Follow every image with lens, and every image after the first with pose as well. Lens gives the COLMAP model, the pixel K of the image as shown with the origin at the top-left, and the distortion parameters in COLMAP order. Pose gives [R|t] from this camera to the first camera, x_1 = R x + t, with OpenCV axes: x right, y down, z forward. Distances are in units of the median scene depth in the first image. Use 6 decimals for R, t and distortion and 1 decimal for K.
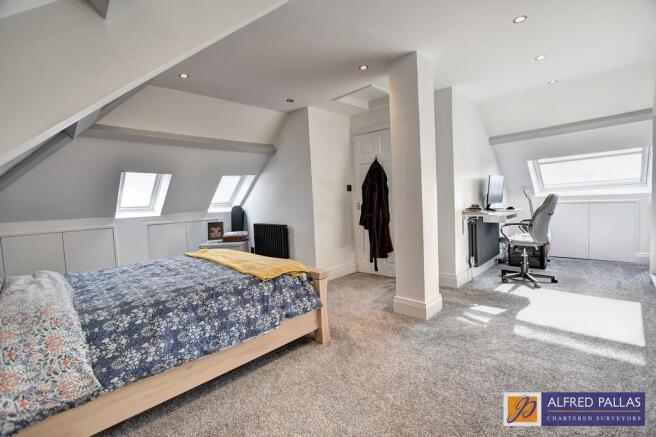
lens RADIAL K [[293.4, 0, 328.6], [0, 293.4, 219.5], [0, 0, 1]] dist [-0.027723, 0.000134]
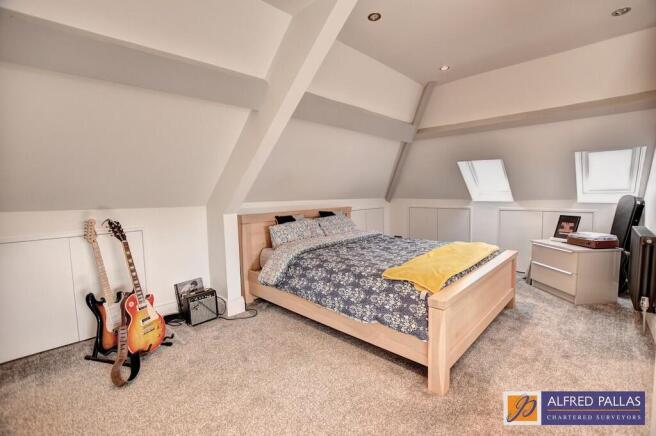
lens RADIAL K [[293.4, 0, 328.3], [0, 293.4, 216.7], [0, 0, 1]] dist [-0.027723, 0.000134]
pose [[0.001666, 0.129751, -0.991545, 0.530539], [-0.045573, 0.990526, 0.129541, -0.085194], [0.998960, 0.044972, 0.007564, 0.560514]]
